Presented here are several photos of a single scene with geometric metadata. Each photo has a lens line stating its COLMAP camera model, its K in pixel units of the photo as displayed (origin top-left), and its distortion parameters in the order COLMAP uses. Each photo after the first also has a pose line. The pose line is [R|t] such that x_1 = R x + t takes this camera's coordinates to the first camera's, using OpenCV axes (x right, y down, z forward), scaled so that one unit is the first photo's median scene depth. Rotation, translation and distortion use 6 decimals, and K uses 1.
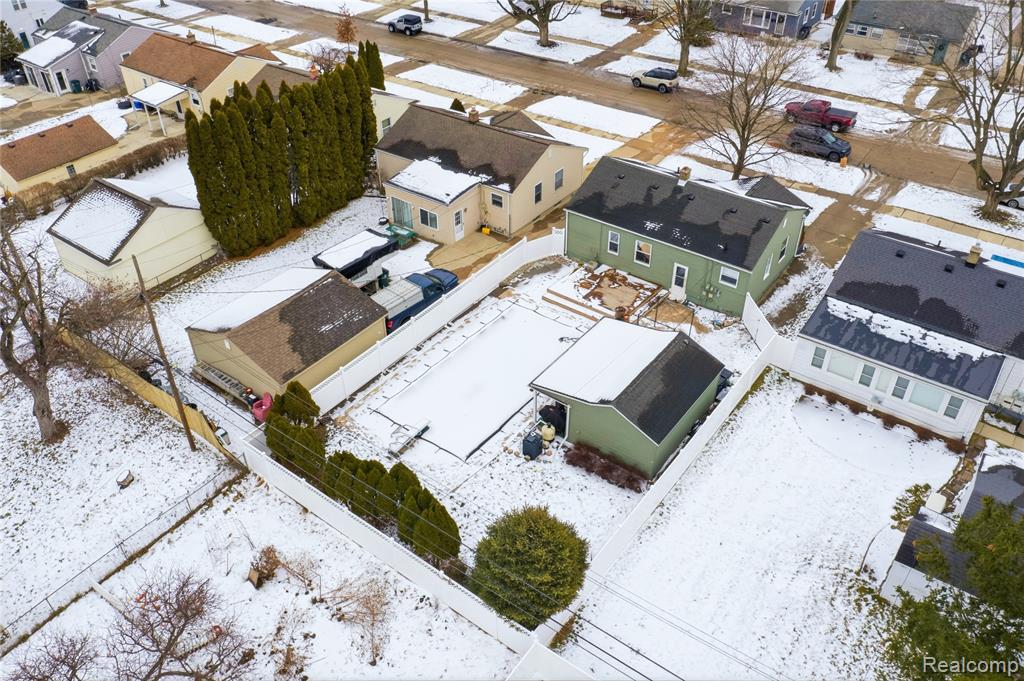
lens RADIAL K [[800.2, 0, 512.0], [0, 800.2, 340.5], [0, 0, 1]] dist [-0.022373, -0.009892]
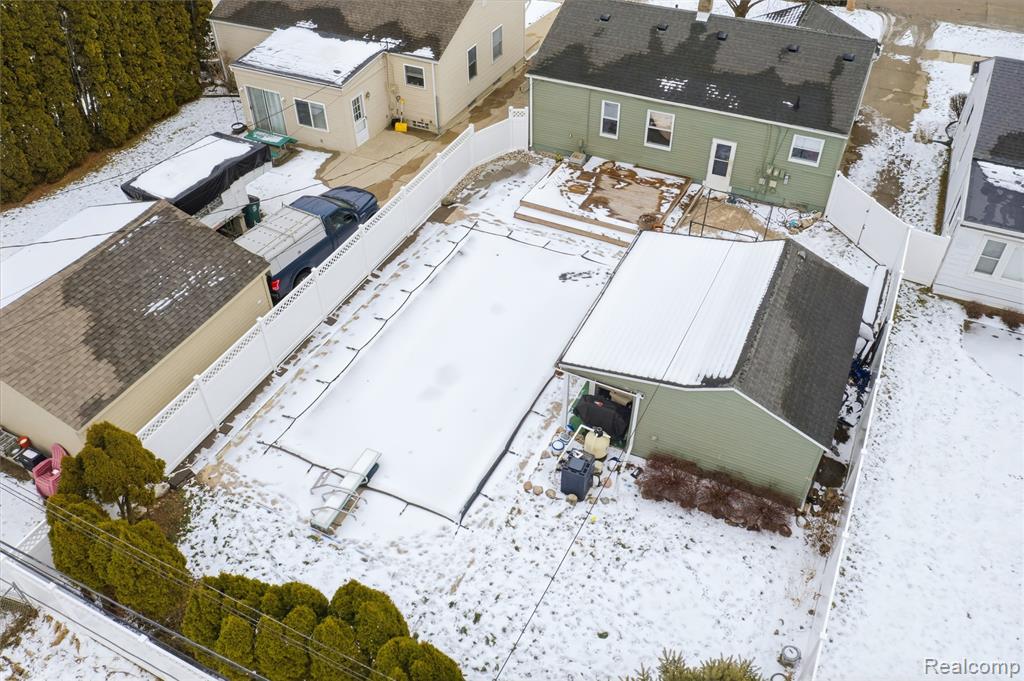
lens RADIAL K [[800.2, 0, 512.0], [0, 800.2, 340.5], [0, 0, 1]] dist [-0.022373, -0.009892]
pose [[0.981619, -0.127618, 0.141910, -0.066947], [0.116896, 0.989793, 0.081519, -0.007353], [-0.150864, -0.063432, 0.986517, 0.374441]]
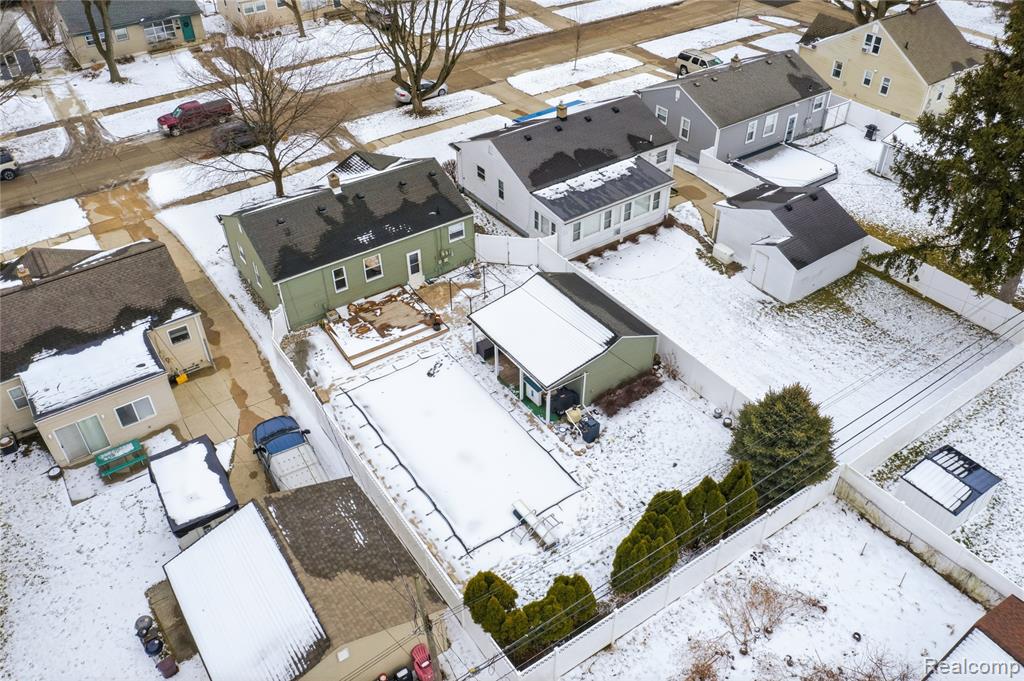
lens RADIAL K [[800.2, 0, 512.0], [0, 800.2, 340.5], [0, 0, 1]] dist [-0.022373, -0.009892]
pose [[0.321181, -0.586003, 0.743938, -0.534995], [0.584399, 0.740791, 0.331221, -0.263522], [-0.745199, 0.328375, 0.580387, 0.367168]]
